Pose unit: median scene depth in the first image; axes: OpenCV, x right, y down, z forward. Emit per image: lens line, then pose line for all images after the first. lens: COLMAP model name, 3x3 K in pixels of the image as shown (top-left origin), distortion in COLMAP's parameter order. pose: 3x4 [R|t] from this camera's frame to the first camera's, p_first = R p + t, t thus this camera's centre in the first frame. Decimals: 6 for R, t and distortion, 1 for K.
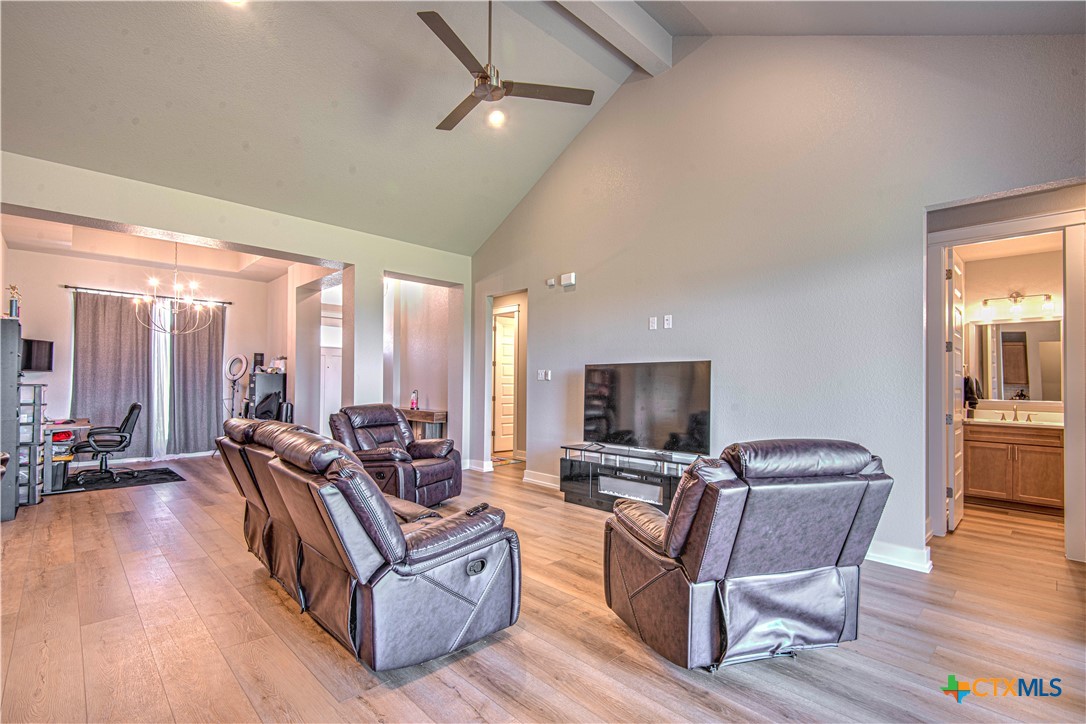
lens RADIAL K [[497.4, 0, 558.3], [0, 497.4, 377.8], [0, 0, 1]] dist [0.008340, -0.004102]
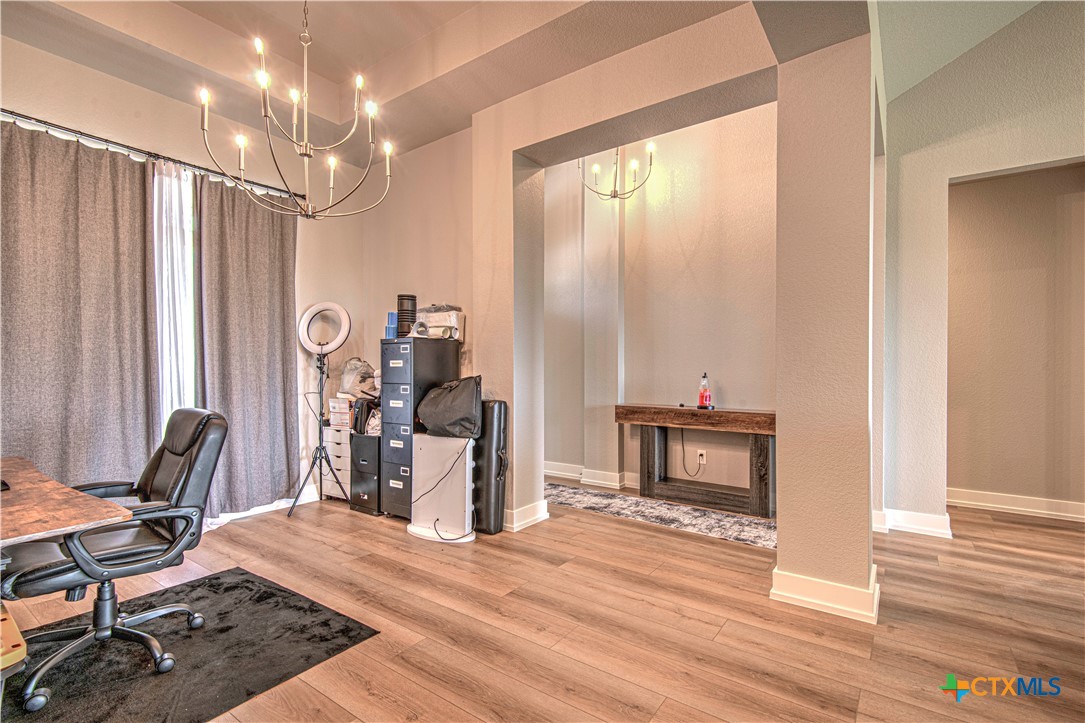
lens RADIAL K [[496.9, 0, 543.7], [0, 496.9, 372.7], [0, 0, 1]] dist [0.008340, -0.004102]
pose [[0.983811, -0.004307, 0.179157, -0.568729], [-0.000405, 0.999655, 0.026257, 0.011701], [-0.179208, -0.025905, 0.983470, 0.525015]]
